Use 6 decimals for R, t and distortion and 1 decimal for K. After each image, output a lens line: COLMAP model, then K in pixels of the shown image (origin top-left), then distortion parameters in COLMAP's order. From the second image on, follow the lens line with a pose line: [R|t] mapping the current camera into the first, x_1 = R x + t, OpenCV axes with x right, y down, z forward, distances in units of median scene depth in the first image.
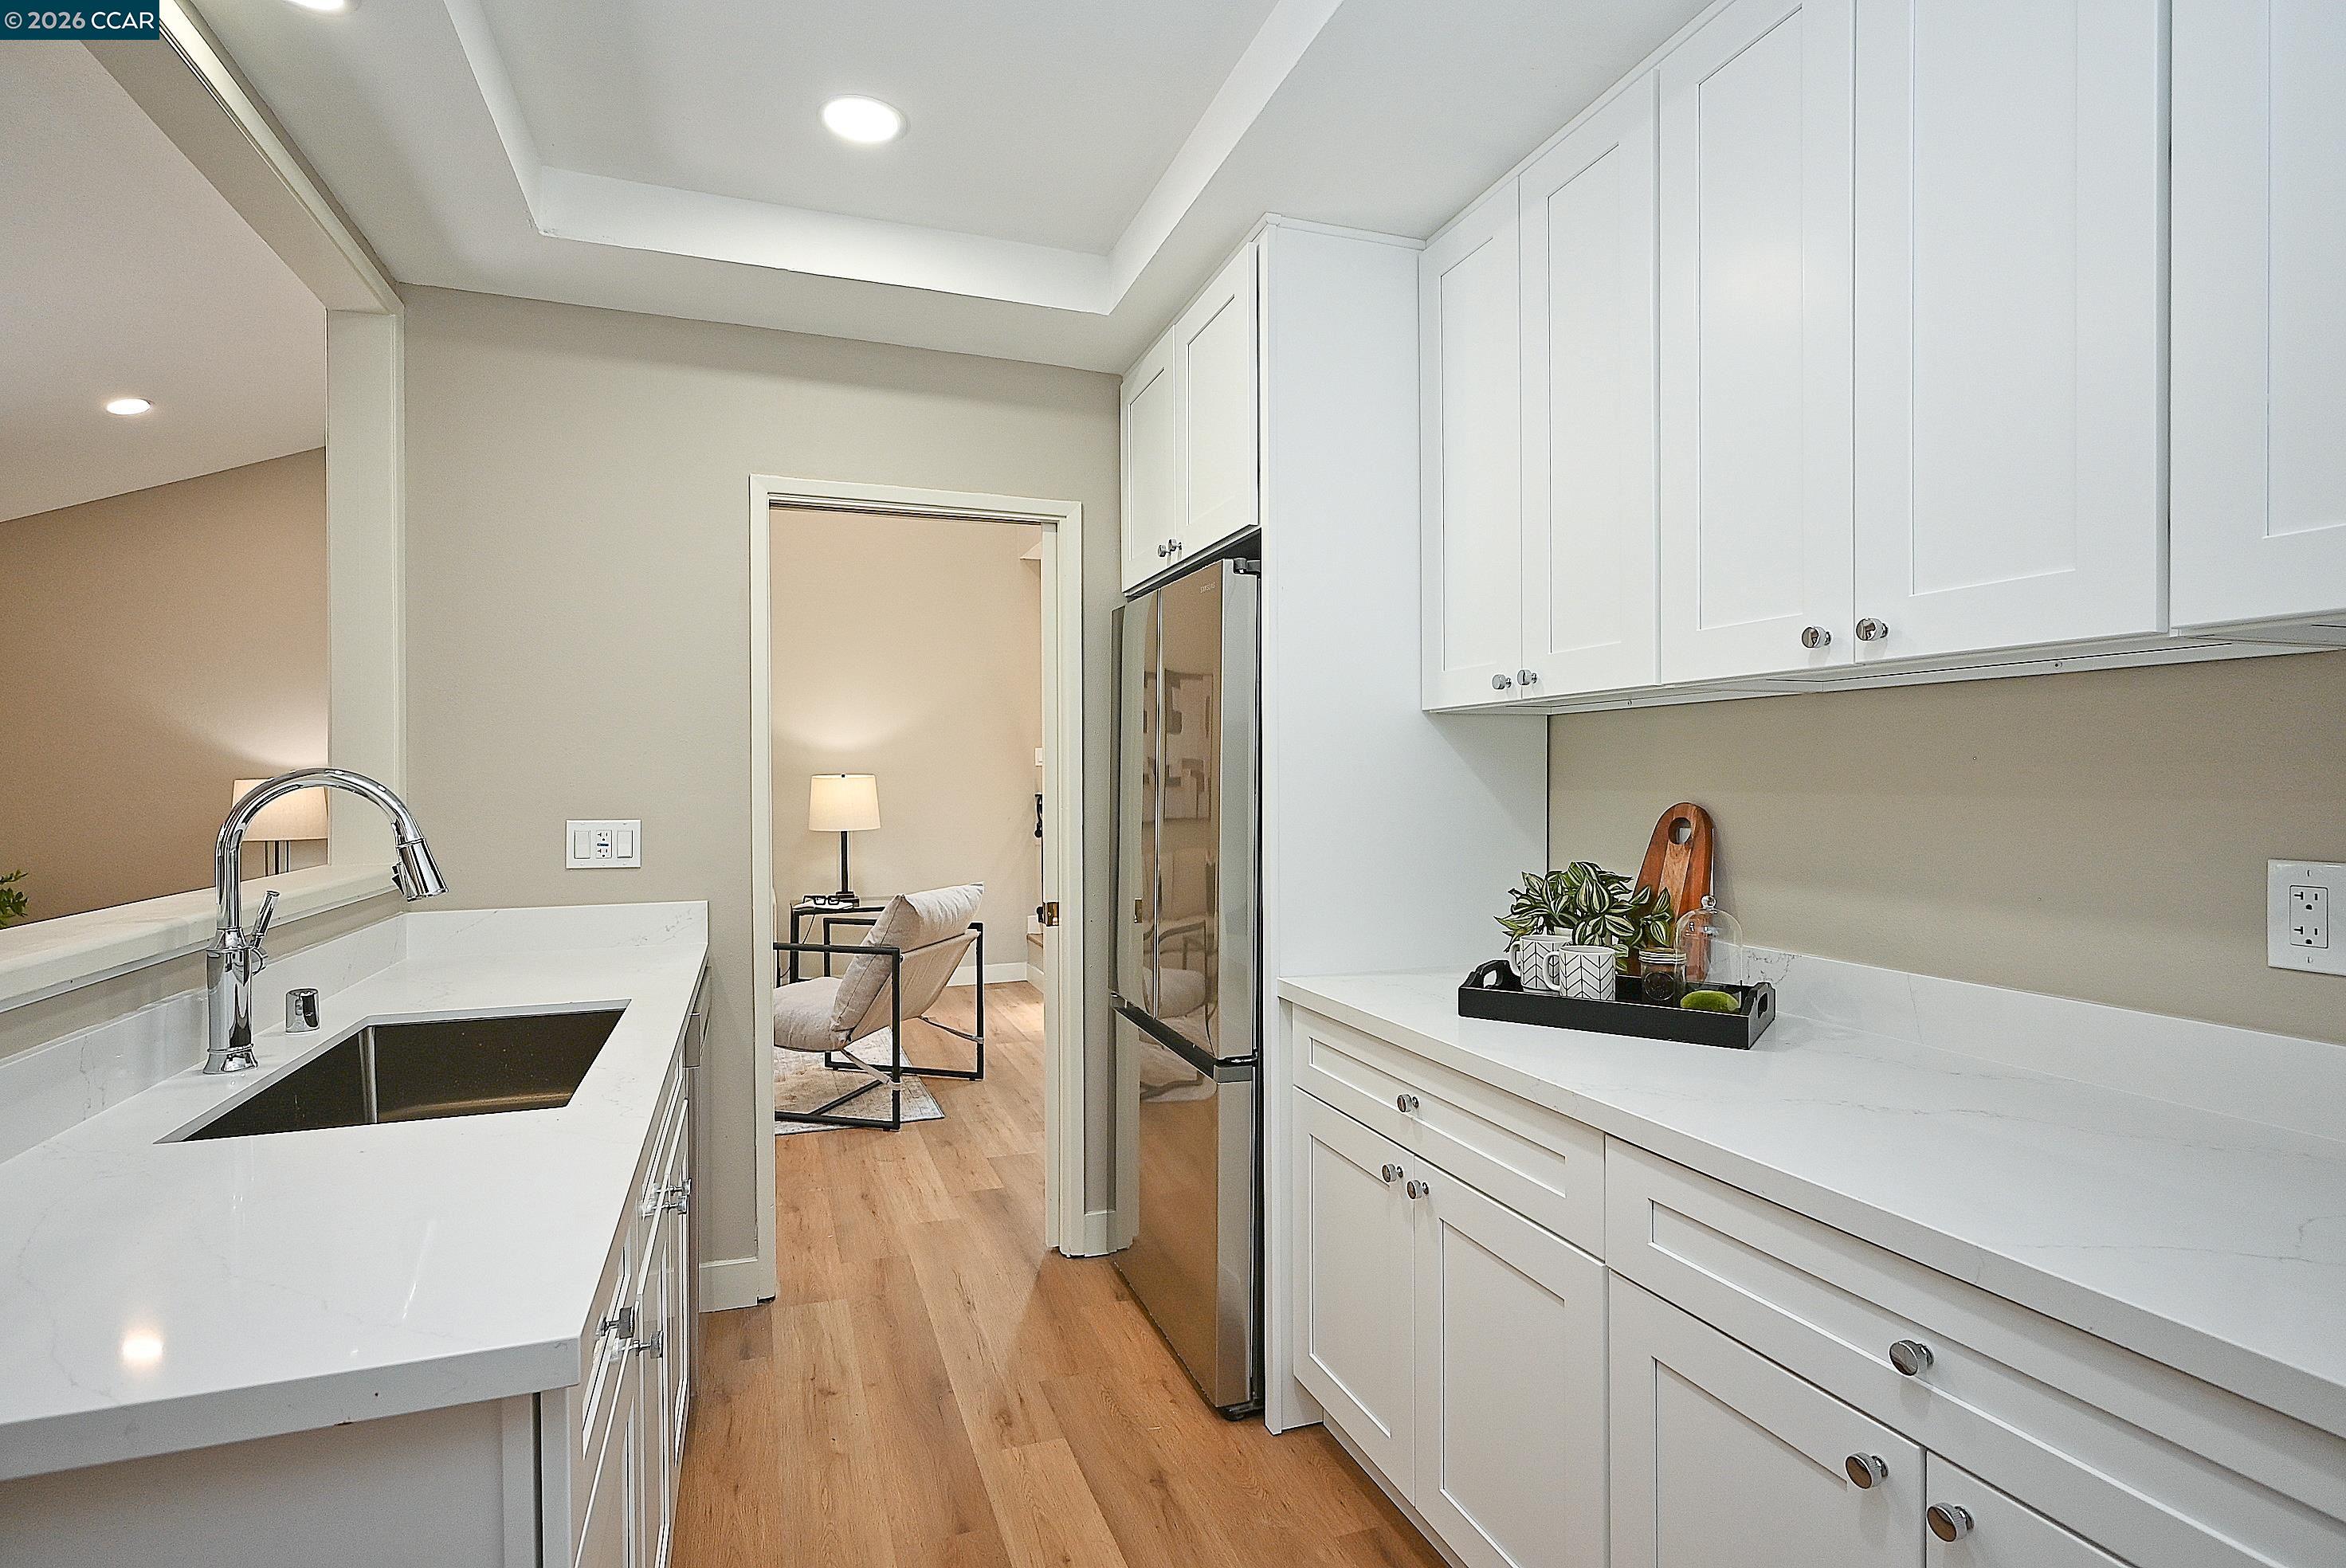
lens RADIAL K [[1155.2, 0, 1173.0], [0, 1155.2, 784.0], [0, 0, 1]] dist [-0.005732, 0.001815]
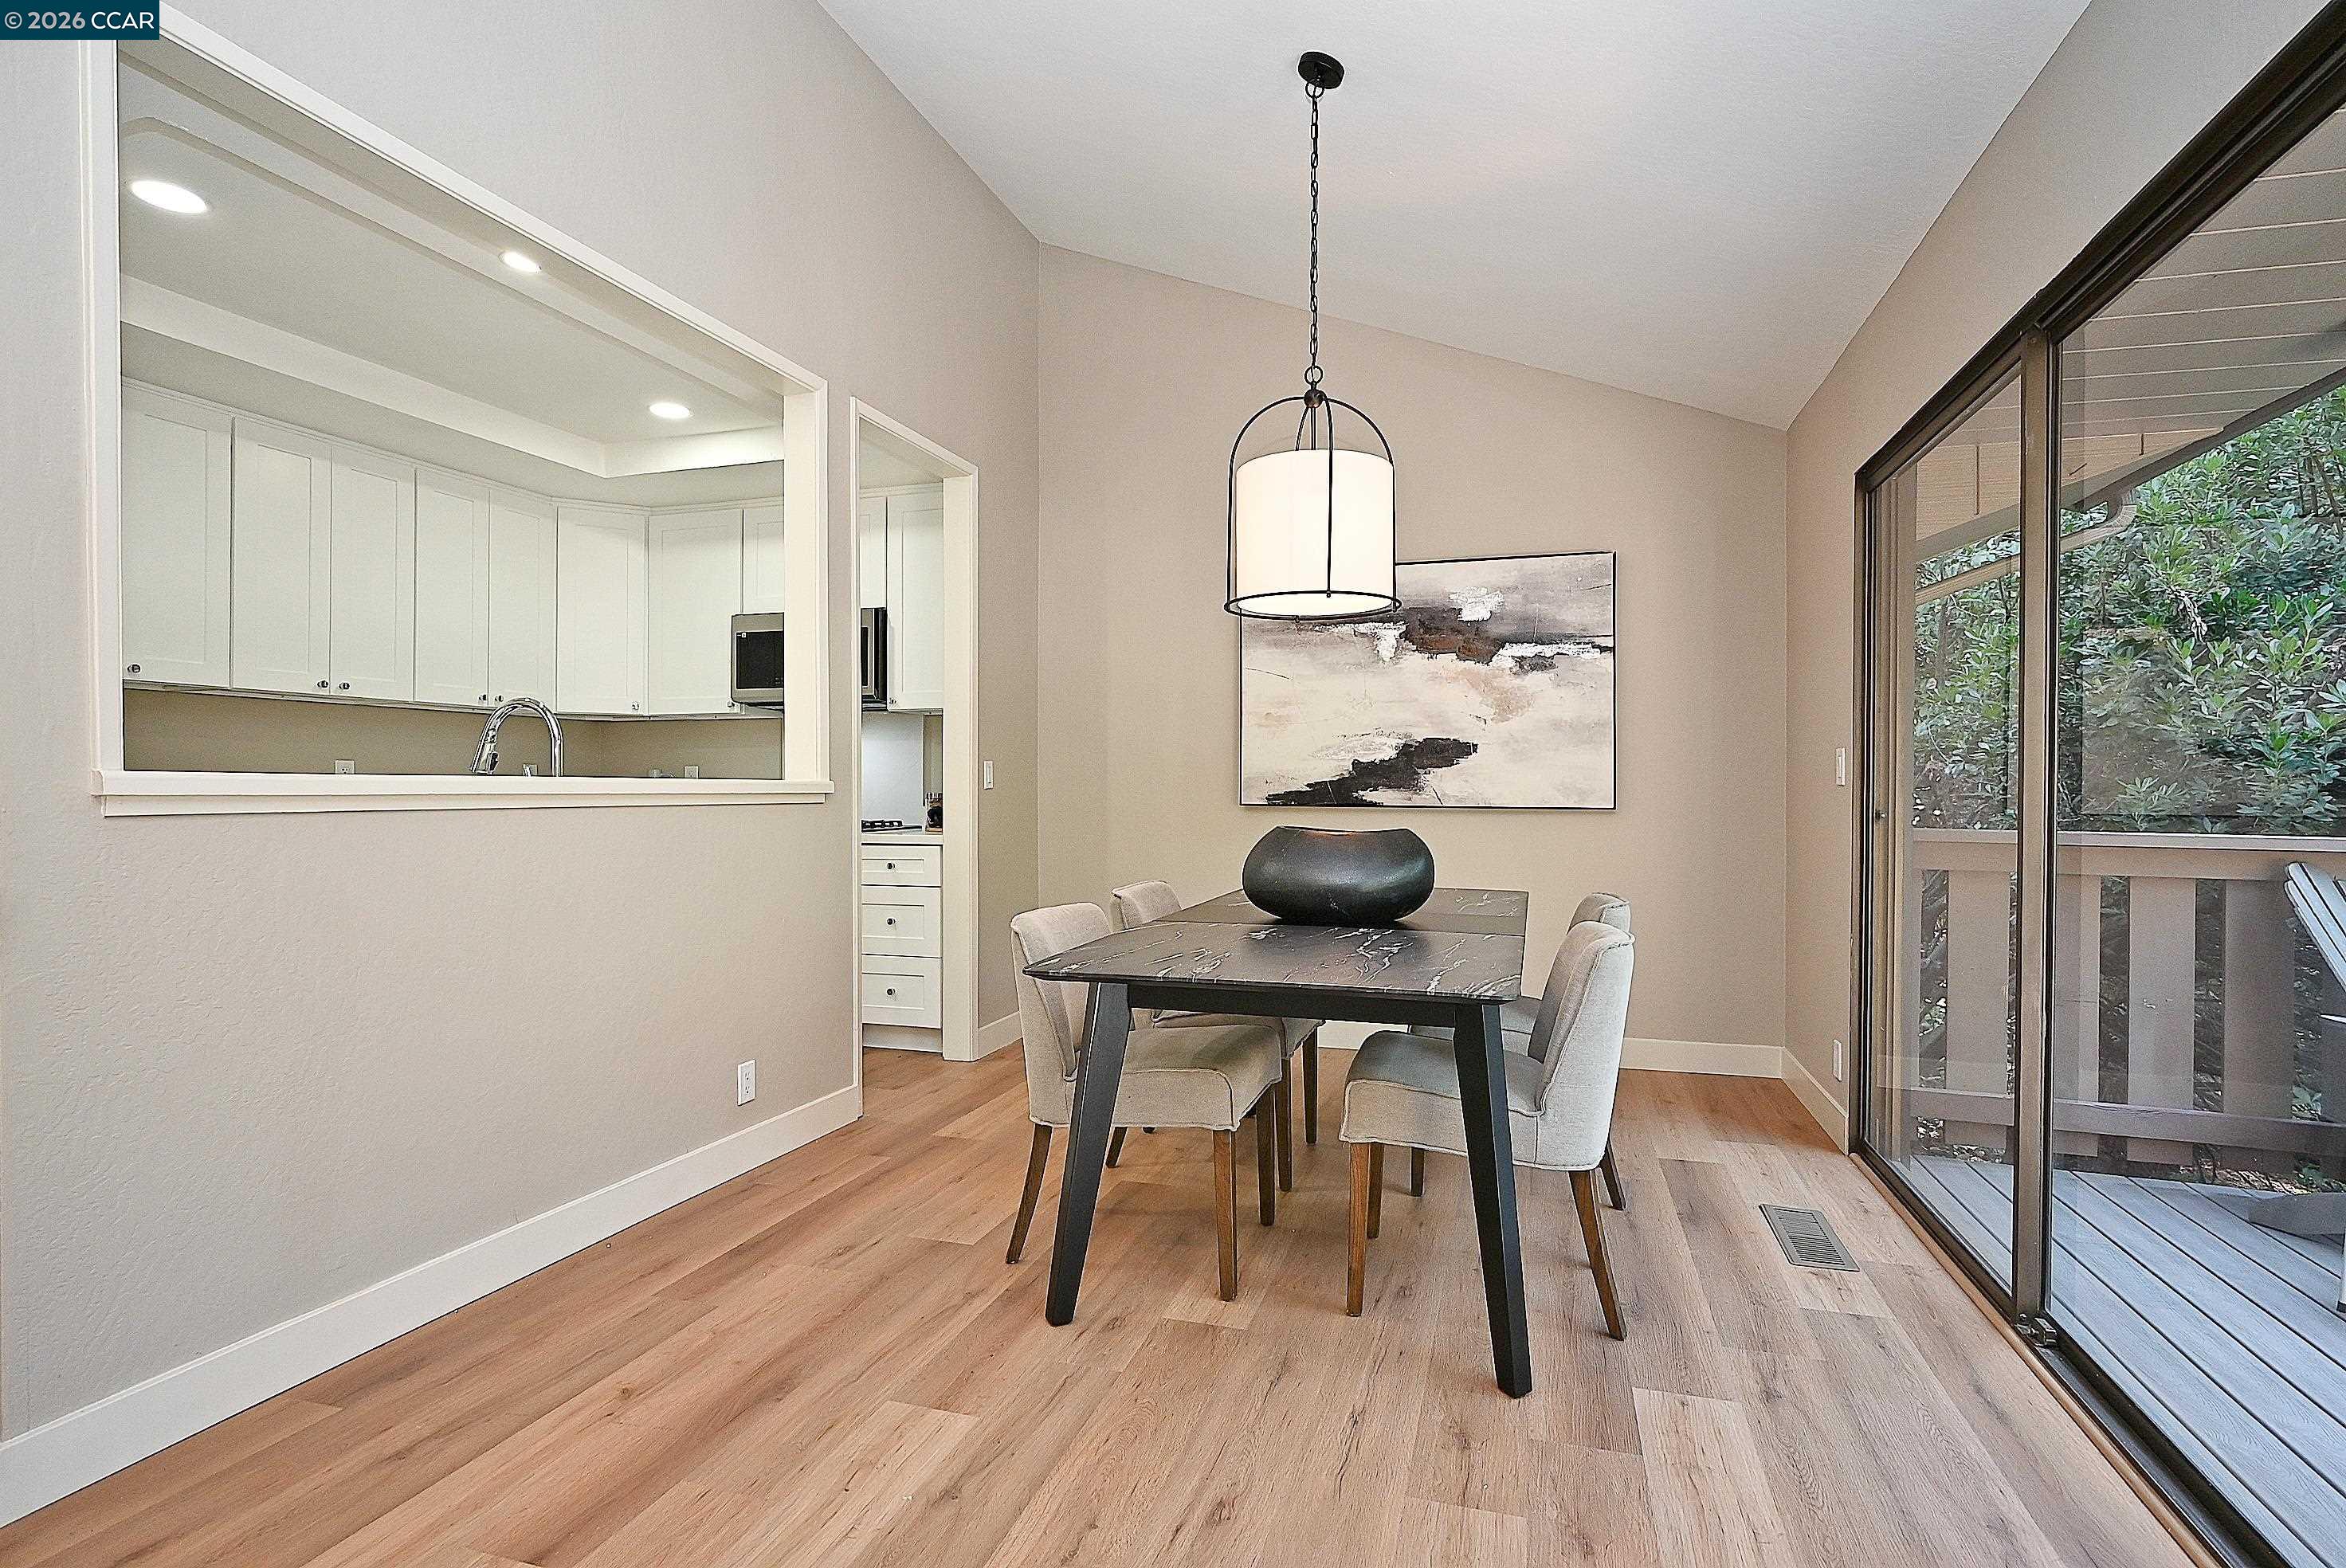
lens RADIAL K [[1155.2, 0, 1173.0], [0, 1155.2, 784.0], [0, 0, 1]] dist [-0.005732, 0.001815]
pose [[-0.795393, 0.006693, 0.606057, -1.854688], [0.007927, 0.999968, -0.000639, 0.092366], [-0.606042, 0.004296, -0.795421, 1.279102]]
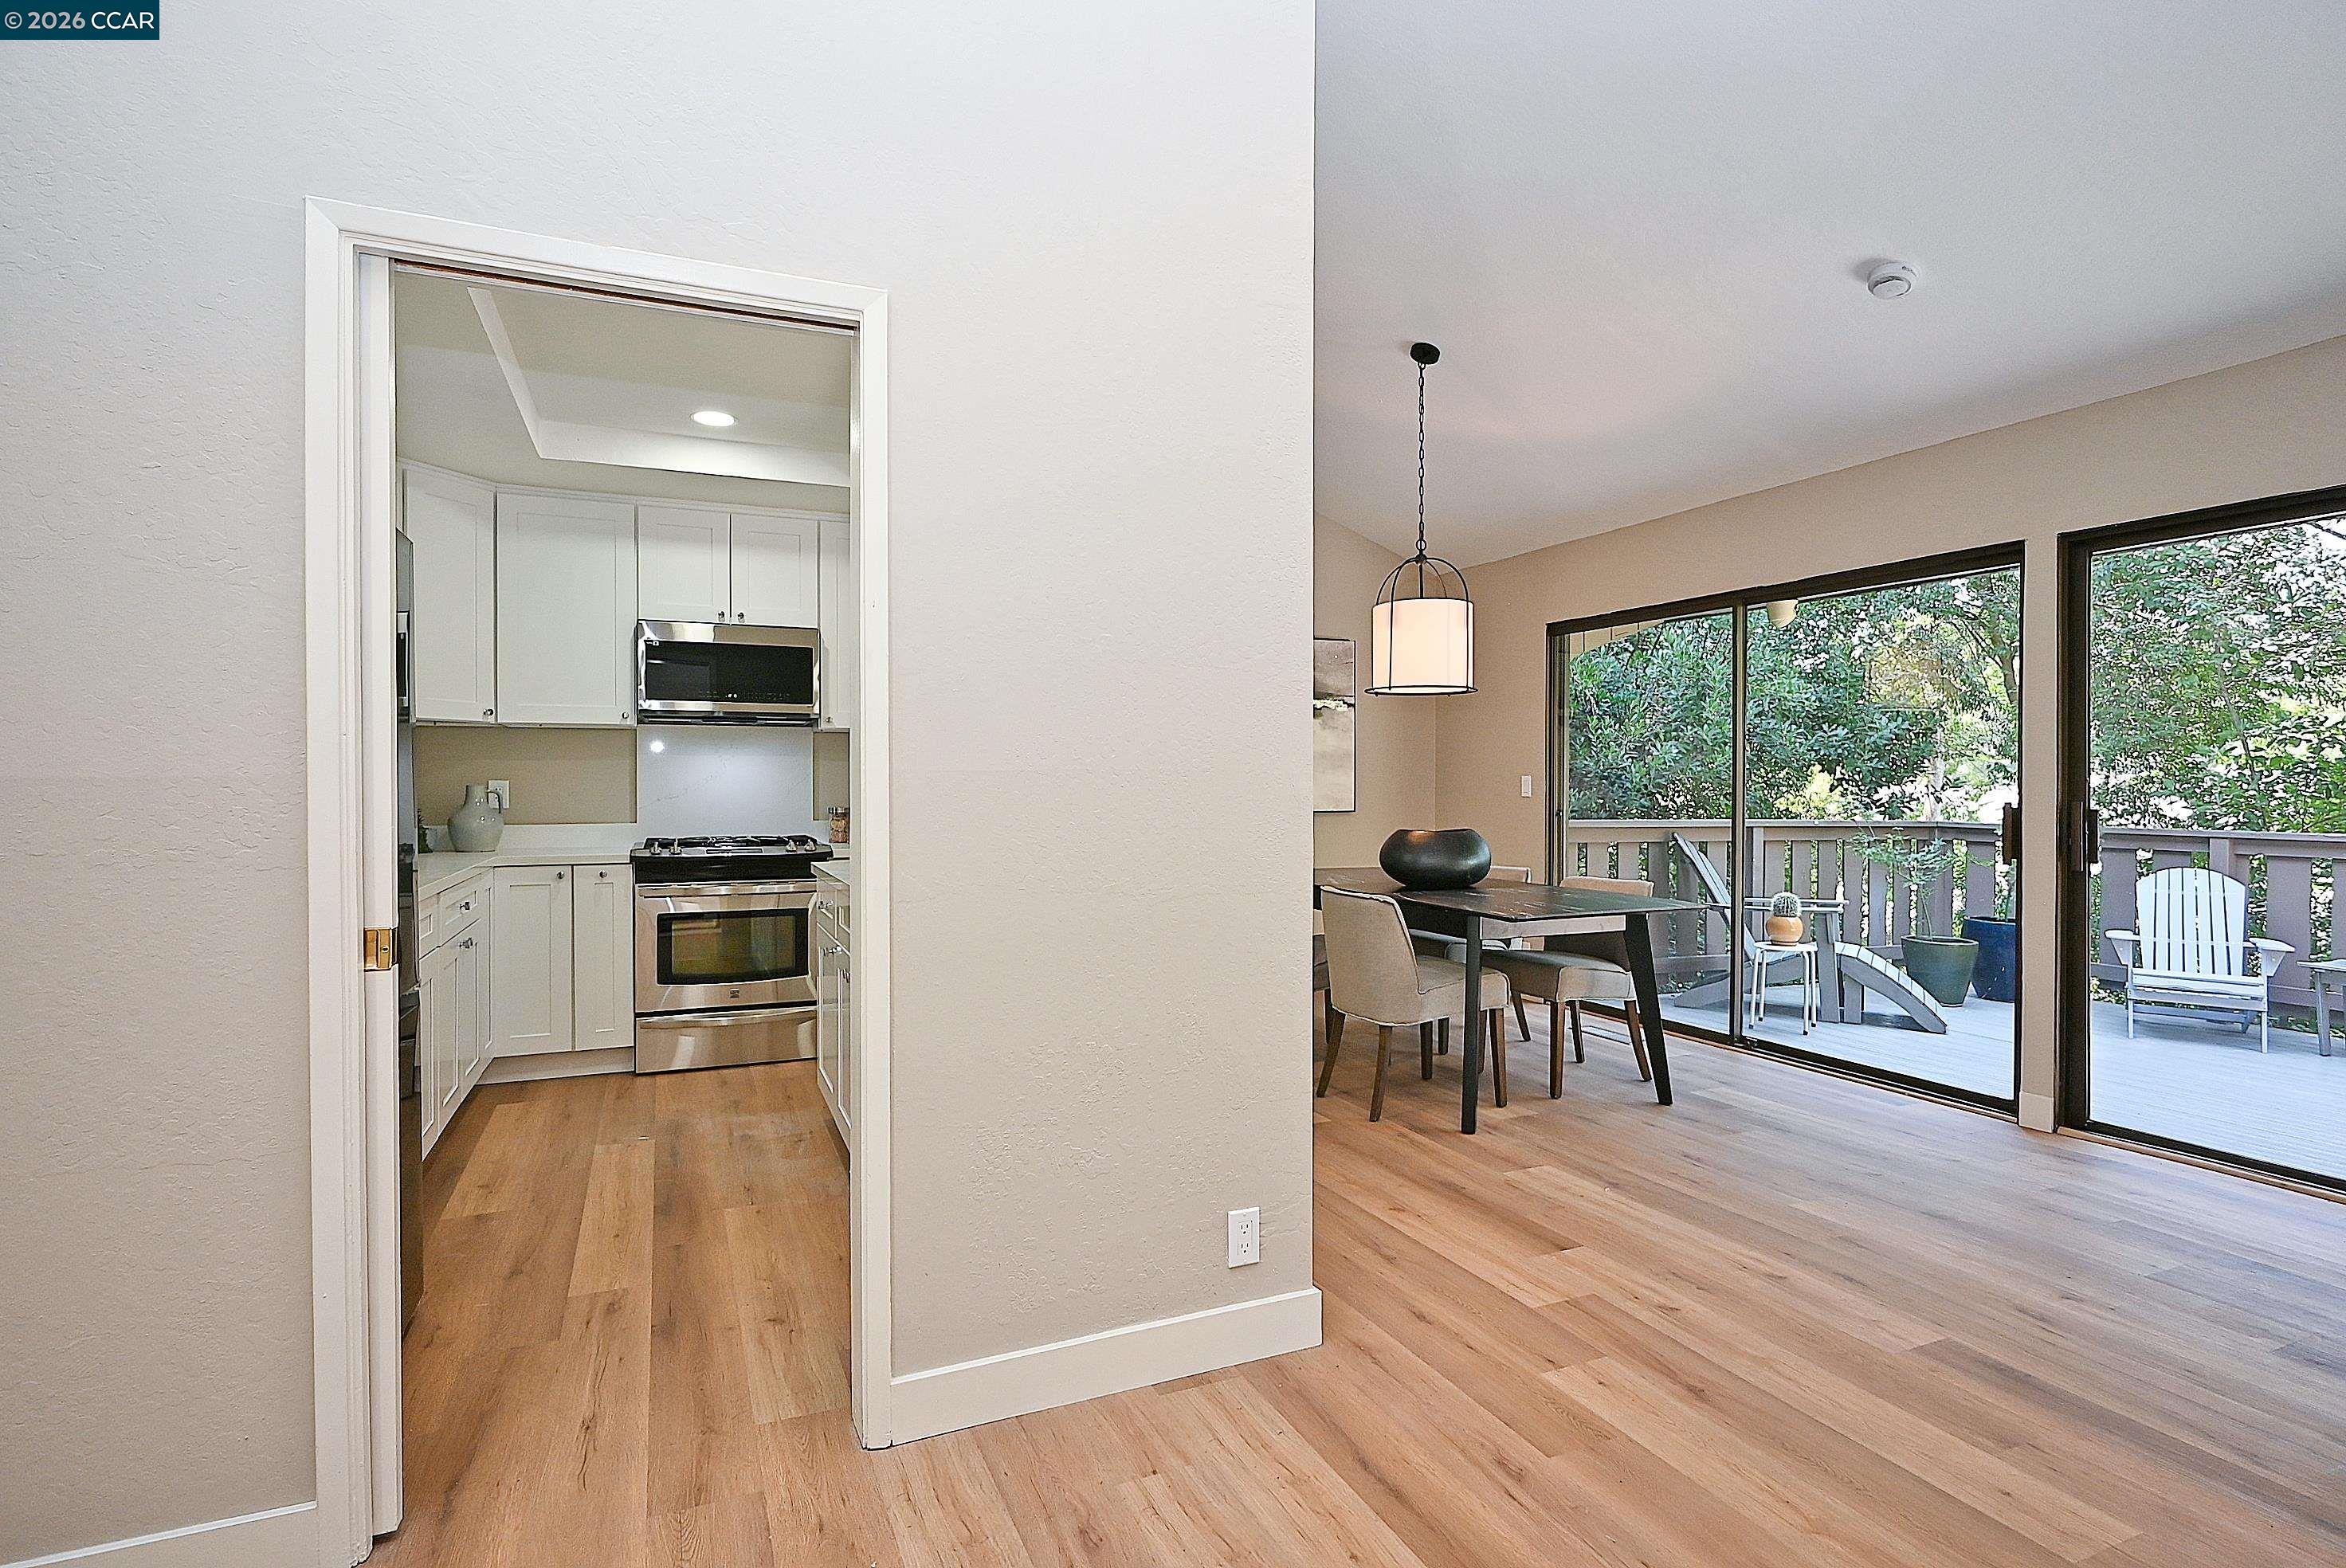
lens RADIAL K [[1160.0, 0, 1173.0], [0, 1160.0, 784.0], [0, 0, 1]] dist [-0.003259, 0.000869]
pose [[-0.997903, 0.007520, -0.064296, -0.628818], [0.006846, 0.999919, 0.010695, 0.034897], [0.064371, 0.010233, -0.997874, 2.183356]]
